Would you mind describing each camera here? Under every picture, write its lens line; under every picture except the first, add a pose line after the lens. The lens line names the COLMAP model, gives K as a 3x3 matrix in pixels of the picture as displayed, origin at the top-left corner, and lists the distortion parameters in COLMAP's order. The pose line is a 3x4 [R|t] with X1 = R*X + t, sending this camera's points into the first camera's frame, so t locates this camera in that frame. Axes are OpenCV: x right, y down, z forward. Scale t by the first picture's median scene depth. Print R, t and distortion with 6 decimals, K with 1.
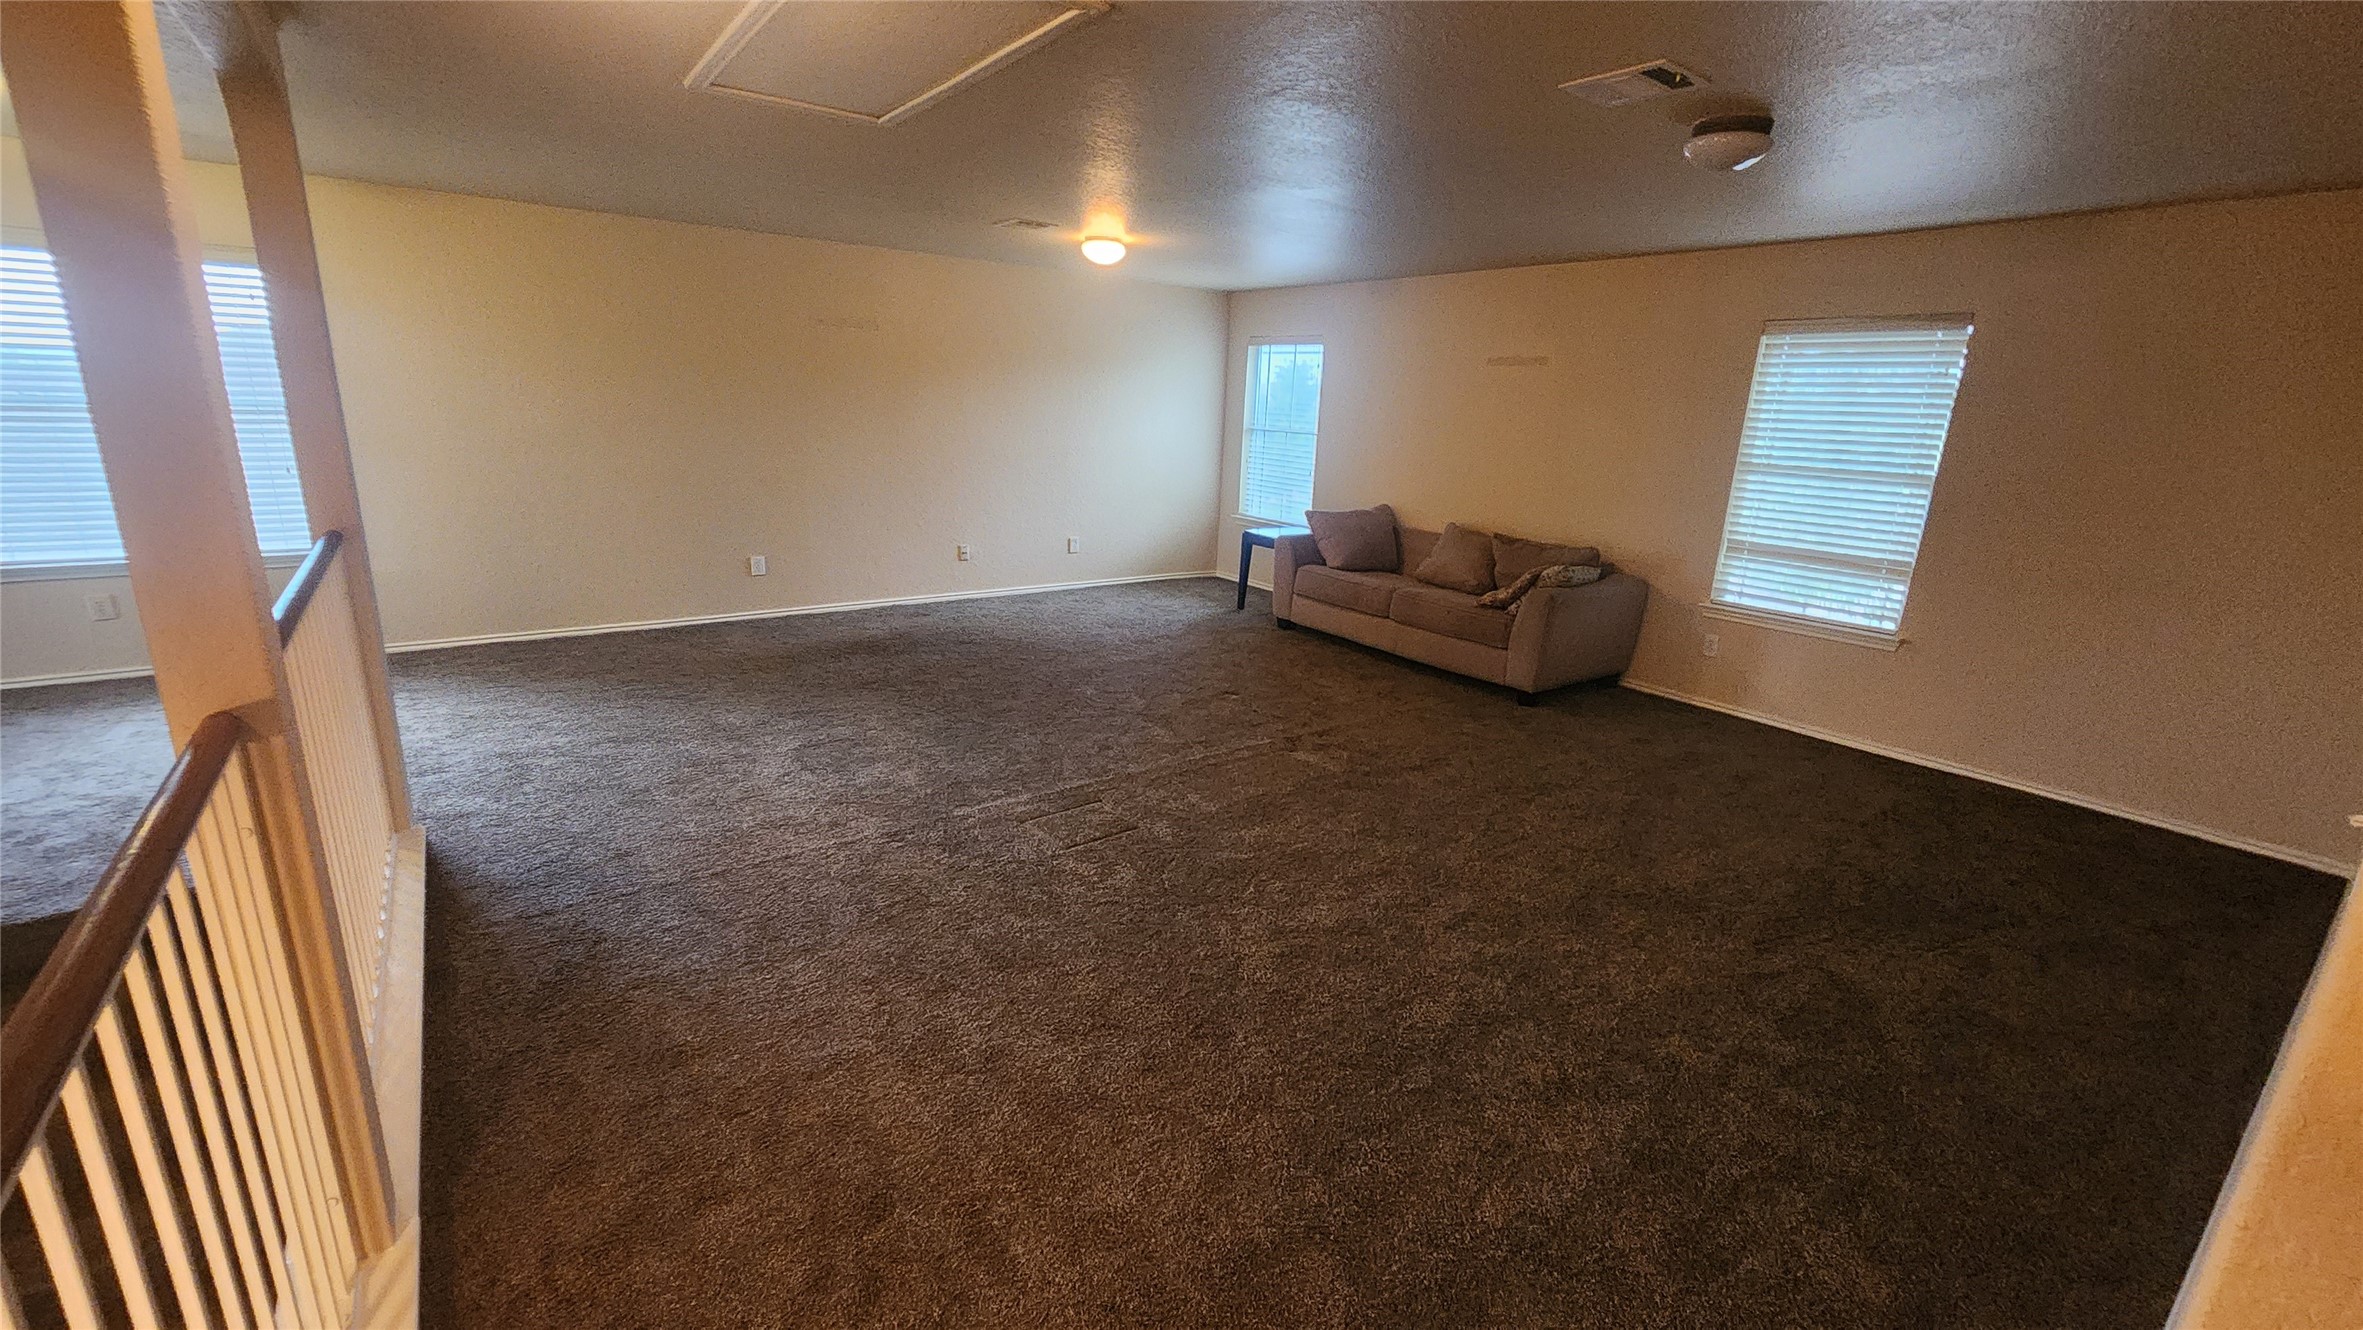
lens RADIAL K [[1004.4, 0, 1173.3], [0, 1004.4, 652.8], [0, 0, 1]] dist [0.001655, 0.001184]
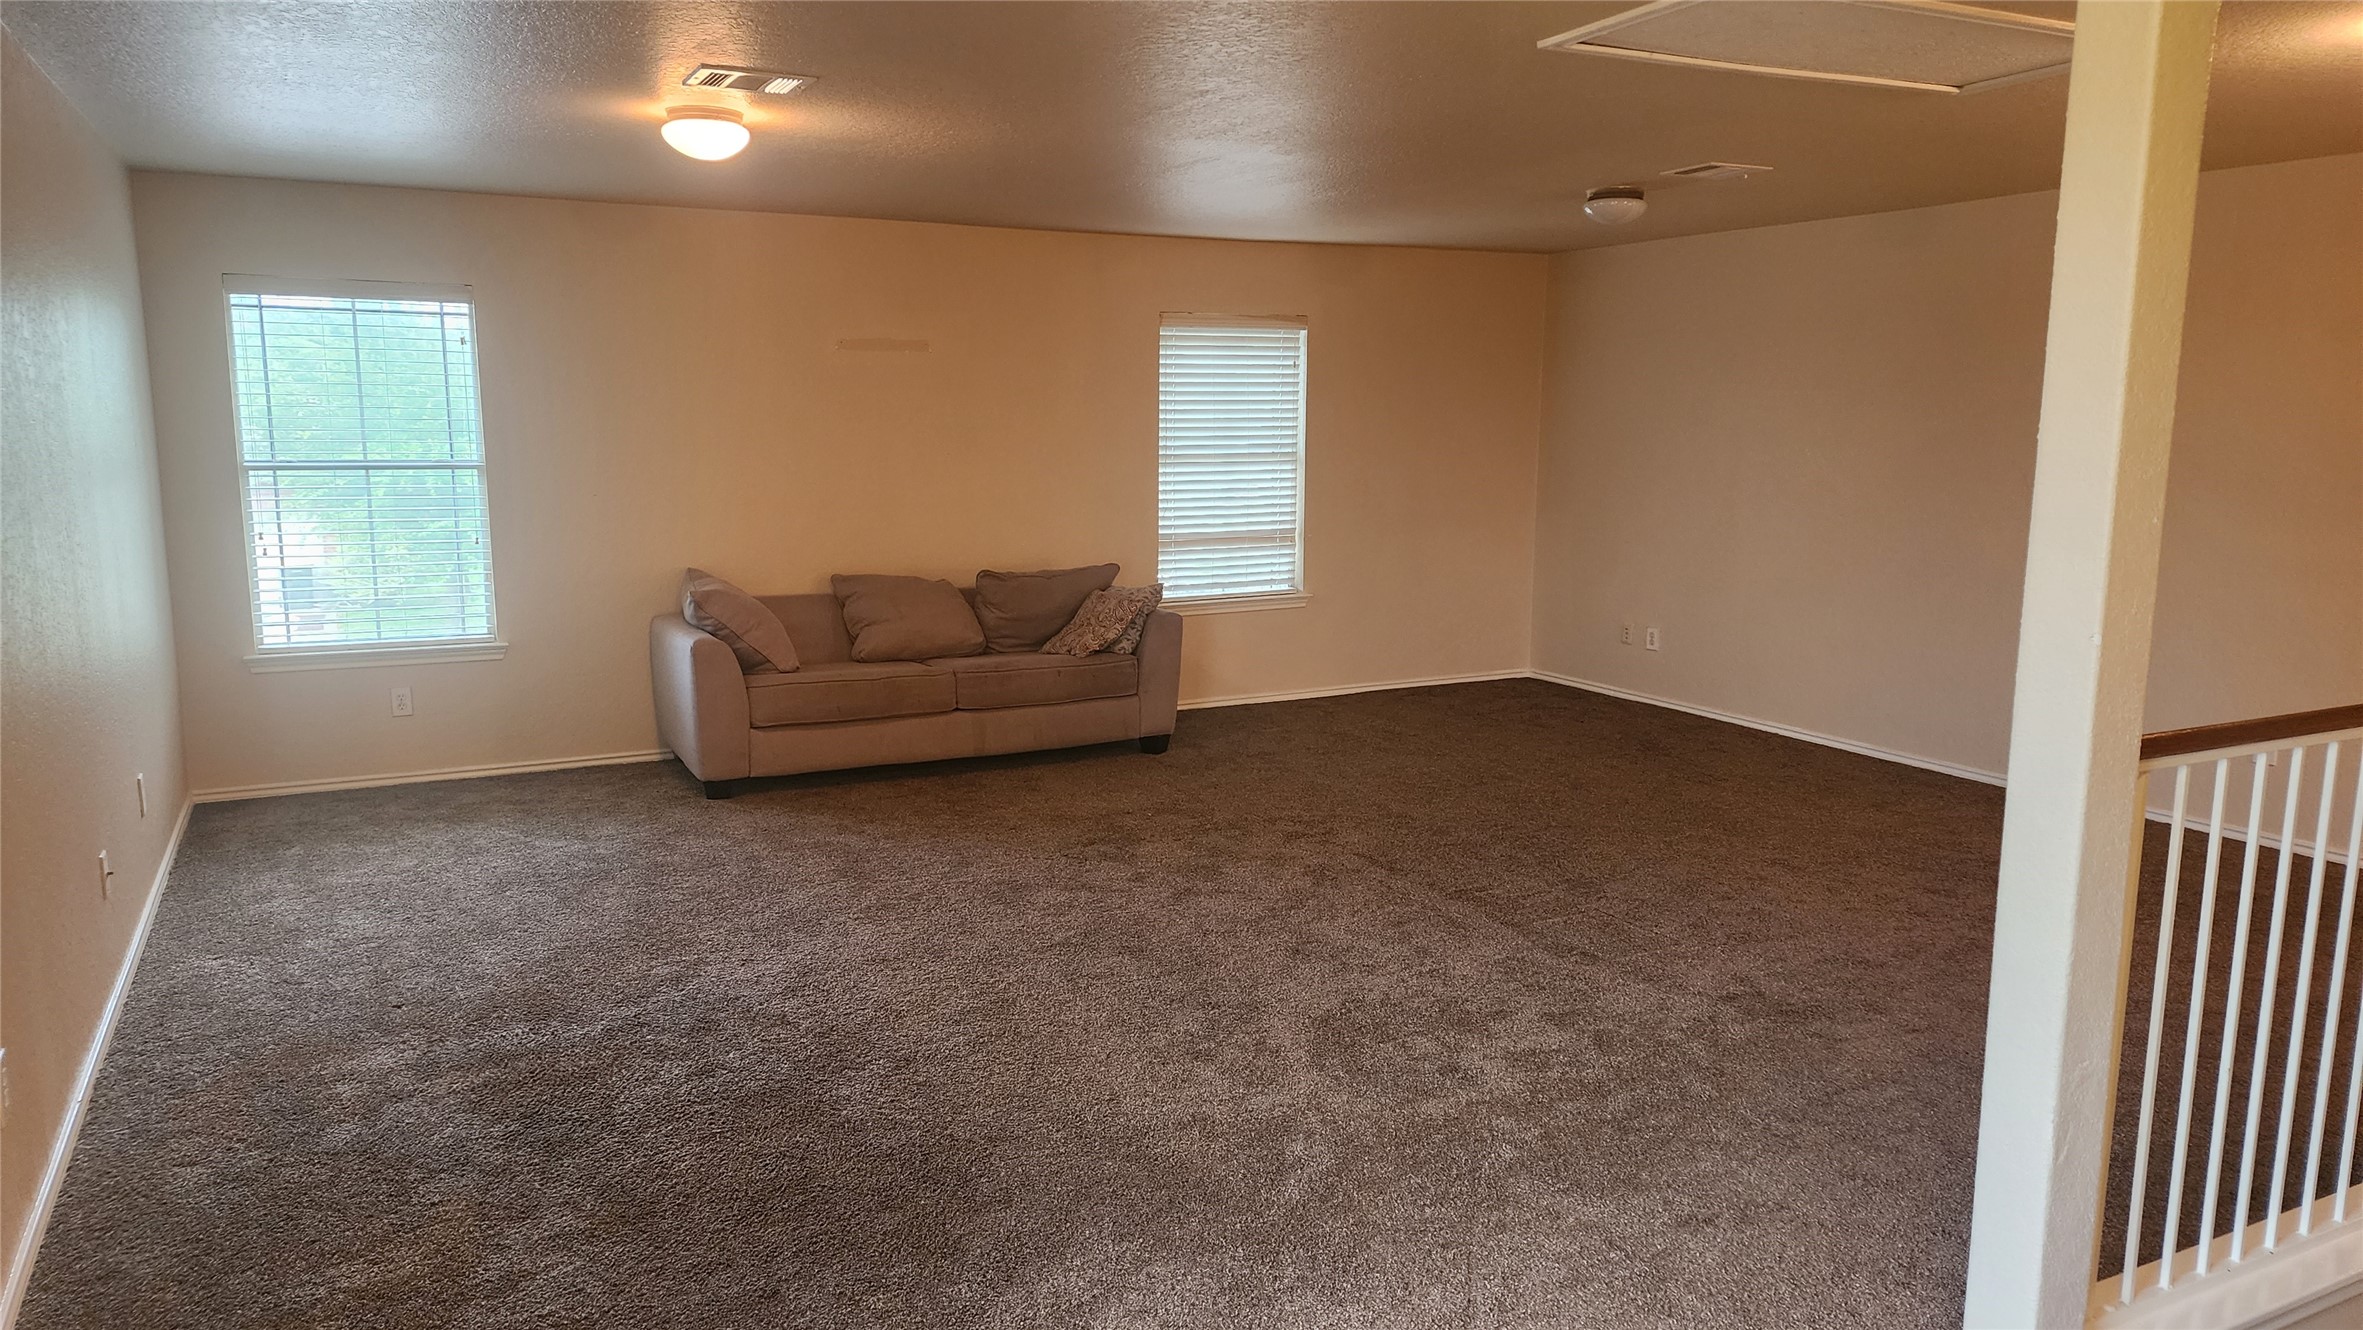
lens RADIAL K [[1628.2, 0, 1167.3], [0, 1628.2, 658.5], [0, 0, 1]] dist [0.085432, -0.080780]
pose [[0.144941, -0.196518, 0.969728, -1.181445], [0.241547, 0.957452, 0.157927, -0.292685], [-0.959504, 0.211345, 0.186243, 0.873509]]
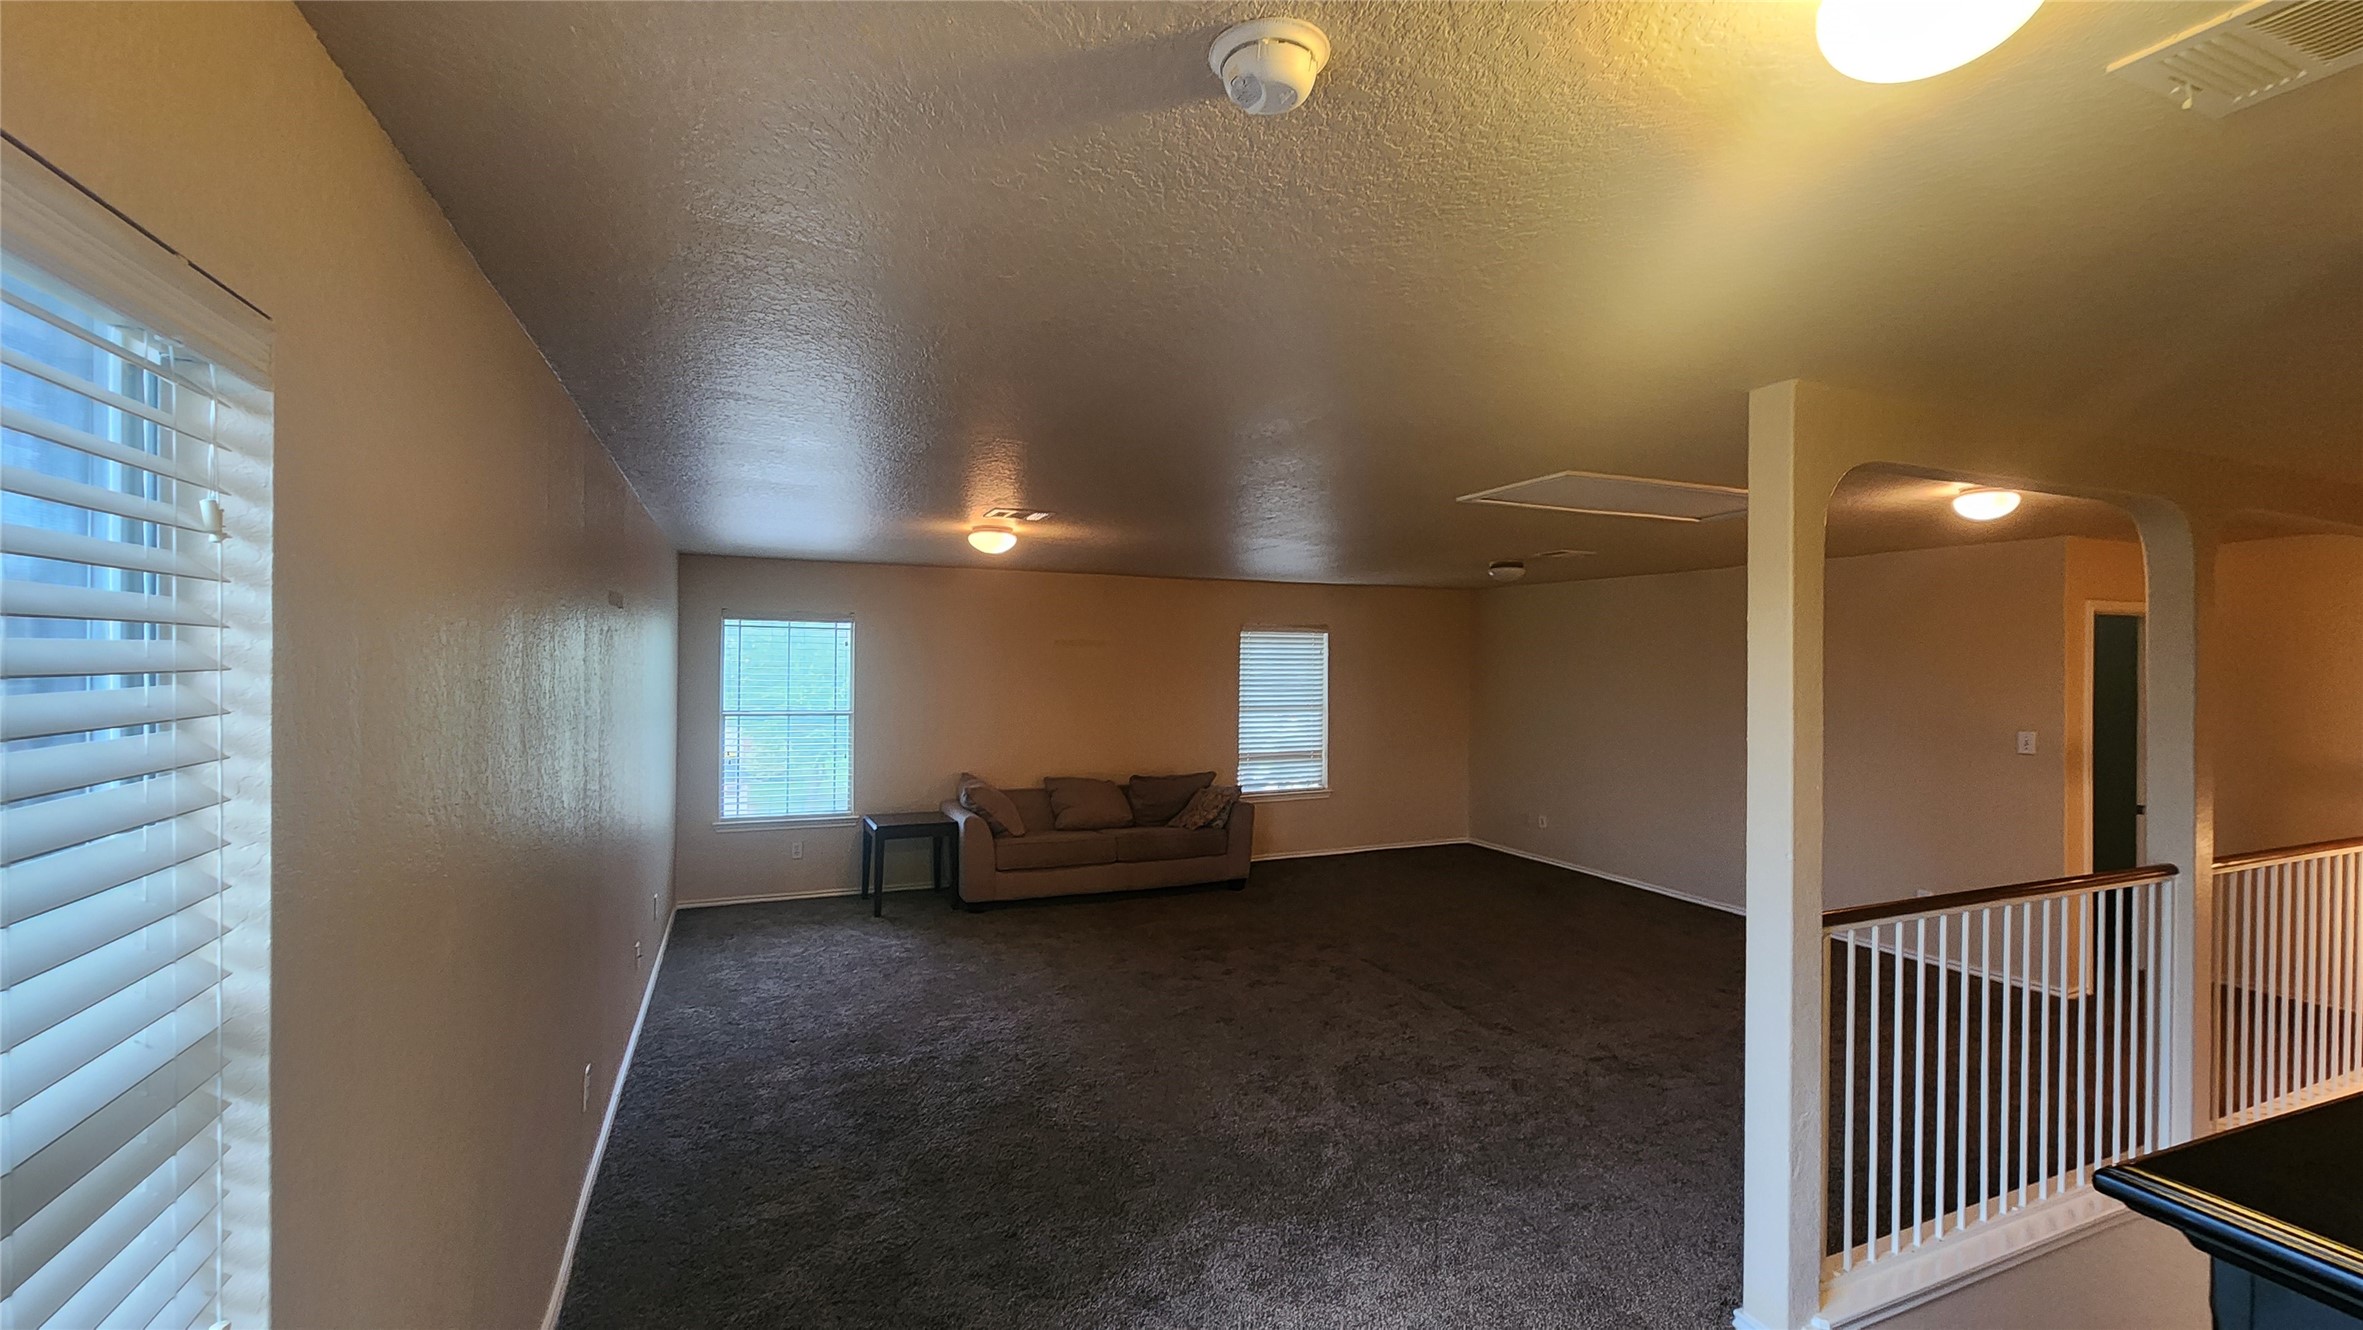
lens RADIAL K [[1004.4, 0, 1181.3], [0, 1004.4, 651.9], [0, 0, 1]] dist [0.001655, 0.001184]
pose [[0.202895, -0.036473, 0.978521, -1.234605], [0.236623, 0.971517, -0.012851, -0.326442], [-0.950181, 0.234148, 0.205746, 0.866011]]
